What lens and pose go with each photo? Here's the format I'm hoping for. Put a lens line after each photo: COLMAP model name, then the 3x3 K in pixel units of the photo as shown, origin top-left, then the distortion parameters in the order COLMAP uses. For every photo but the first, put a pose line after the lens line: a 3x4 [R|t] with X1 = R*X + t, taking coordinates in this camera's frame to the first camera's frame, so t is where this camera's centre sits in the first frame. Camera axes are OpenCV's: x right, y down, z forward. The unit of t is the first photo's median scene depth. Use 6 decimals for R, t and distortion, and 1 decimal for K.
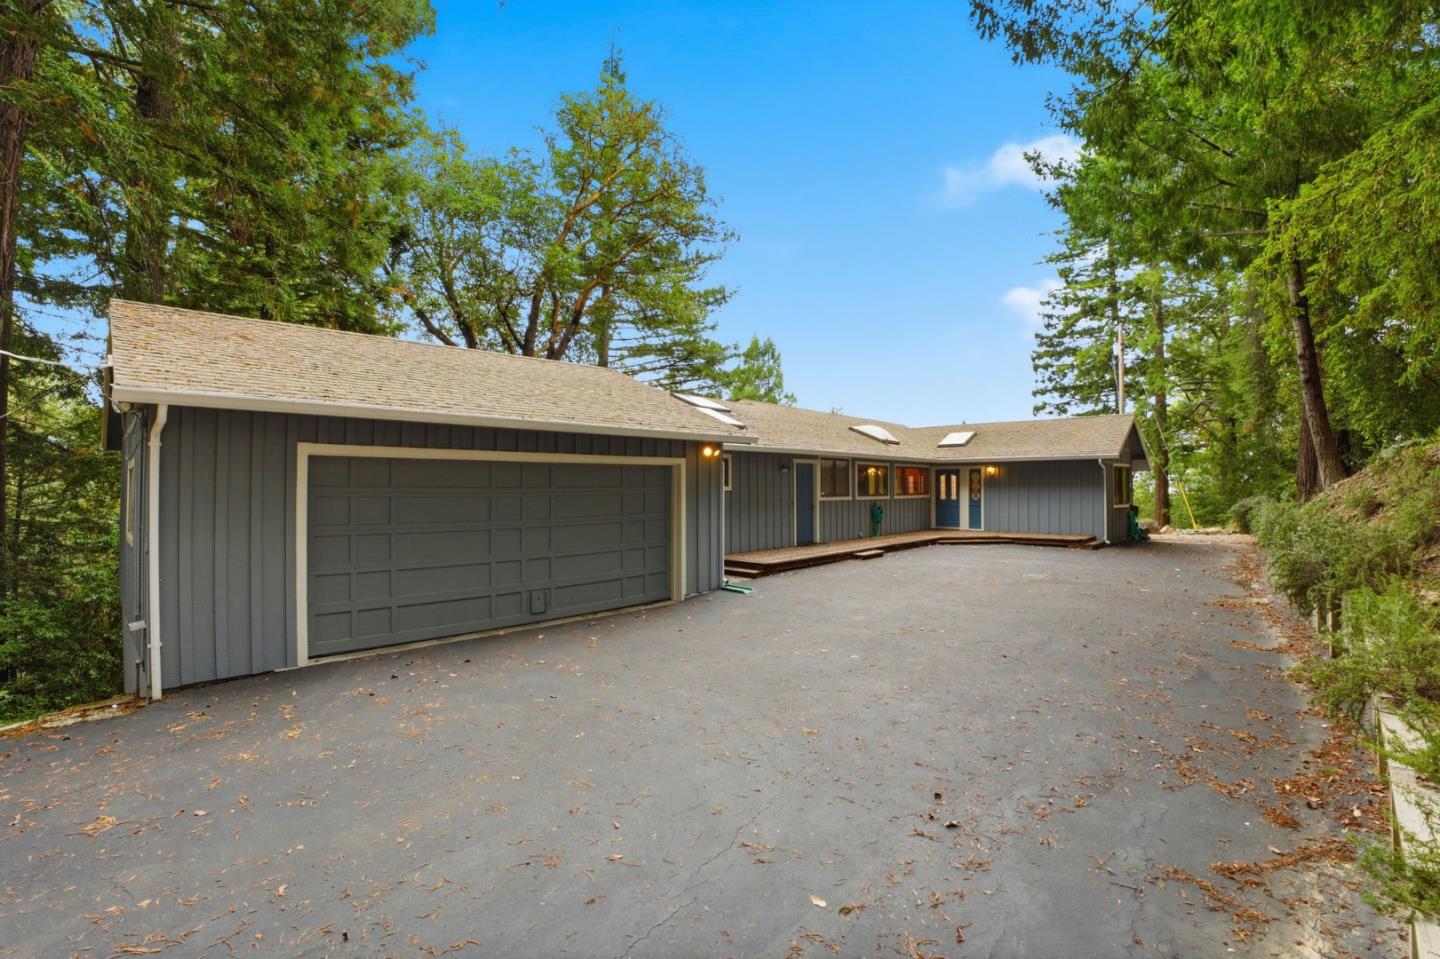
lens RADIAL K [[639.4, 0, 726.9], [0, 639.4, 478.0], [0, 0, 1]] dist [-0.097253, 0.014943]
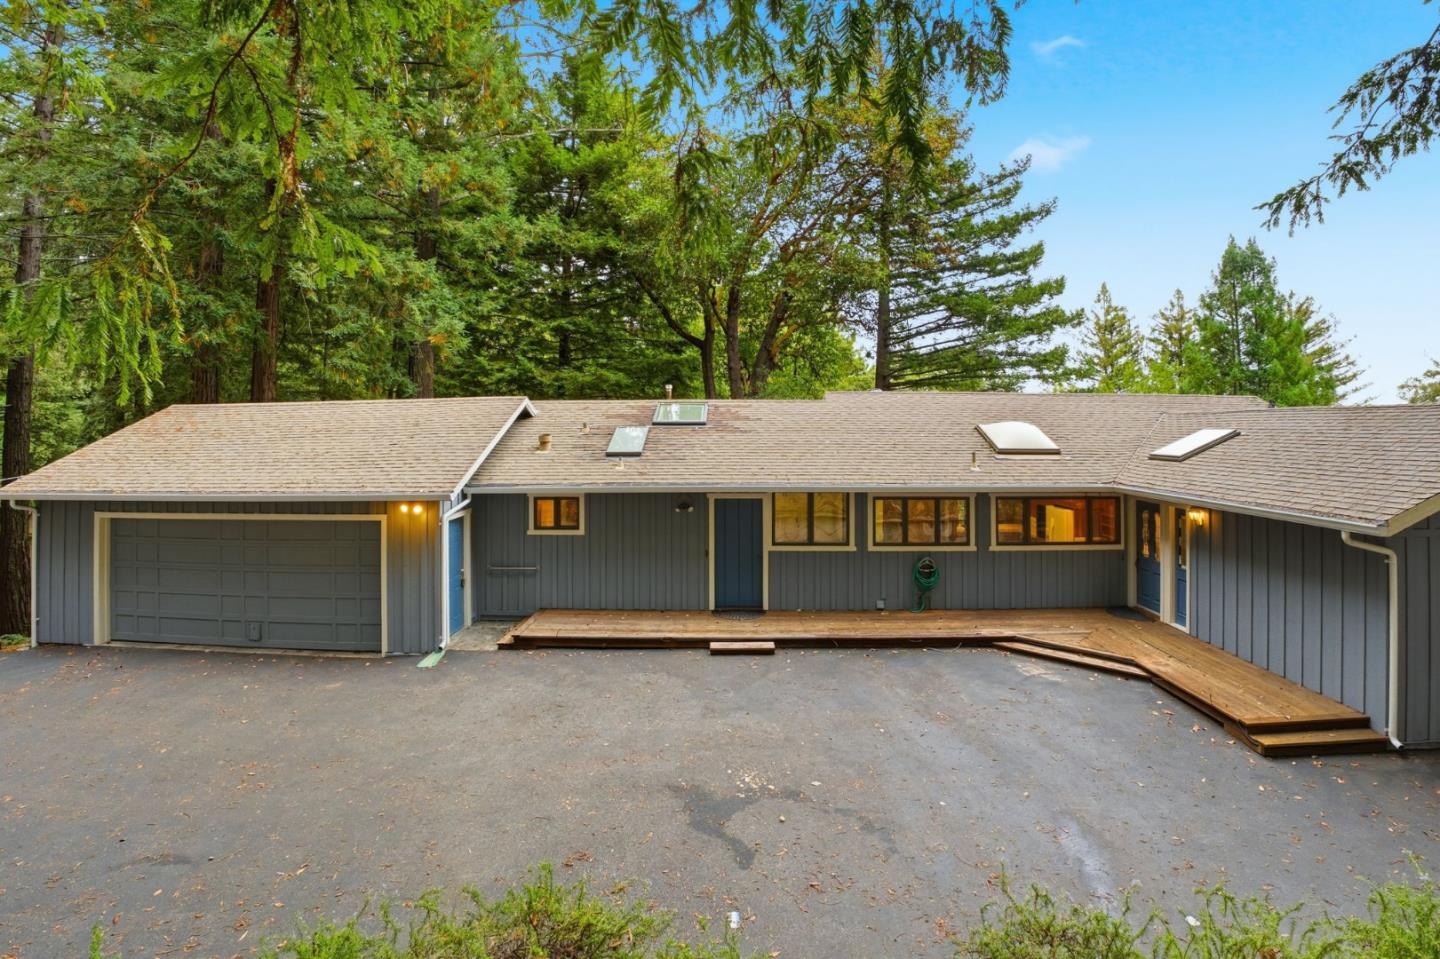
lens RADIAL K [[639.4, 0, 726.9], [0, 639.4, 478.0], [0, 0, 1]] dist [-0.097253, 0.014943]
pose [[0.660656, 0.042280, -0.749498, 0.636379], [0.010678, 0.997782, 0.065698, -0.093156], [0.750613, -0.051406, 0.658739, 0.493452]]
